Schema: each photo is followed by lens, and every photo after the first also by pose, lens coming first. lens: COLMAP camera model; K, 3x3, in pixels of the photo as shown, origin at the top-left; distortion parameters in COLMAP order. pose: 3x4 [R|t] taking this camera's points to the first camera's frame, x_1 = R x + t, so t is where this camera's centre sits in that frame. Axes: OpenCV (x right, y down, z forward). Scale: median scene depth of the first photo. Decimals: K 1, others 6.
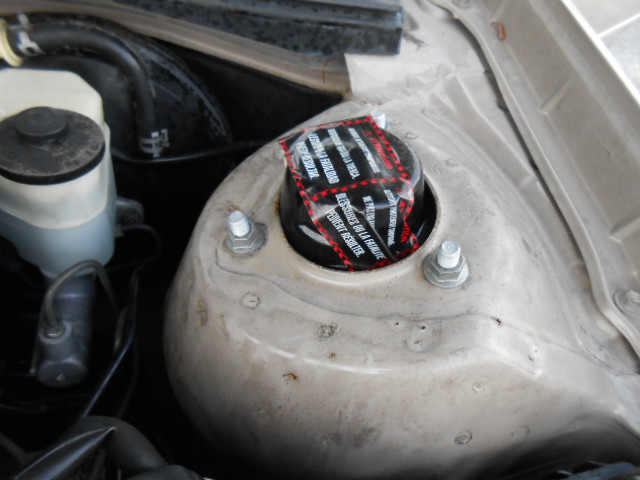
lens RADIAL K [[482.5, 0, 321.7], [0, 482.5, 240.3], [0, 0, 1]] dist [-0.047715, 0.041786]
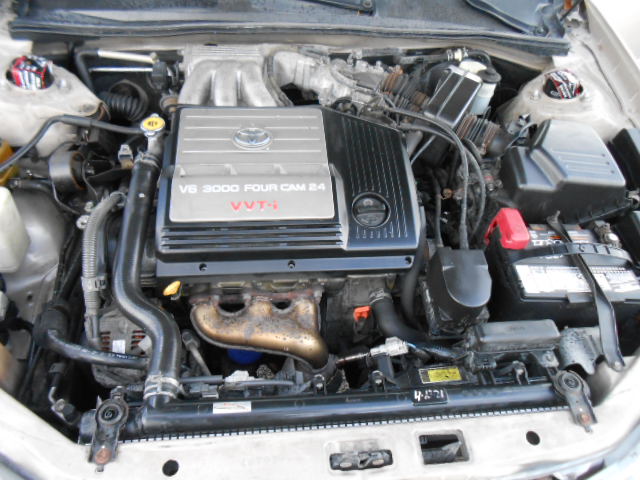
lens RADIAL K [[482.5, 0, 321.7], [0, 482.5, 240.3], [0, 0, 1]] dist [-0.047715, 0.041786]
pose [[0.983183, 0.033079, -0.179603, -0.938092], [-0.039506, 0.998696, -0.032322, 1.138337], [0.178299, 0.038874, 0.983208, -2.680977]]
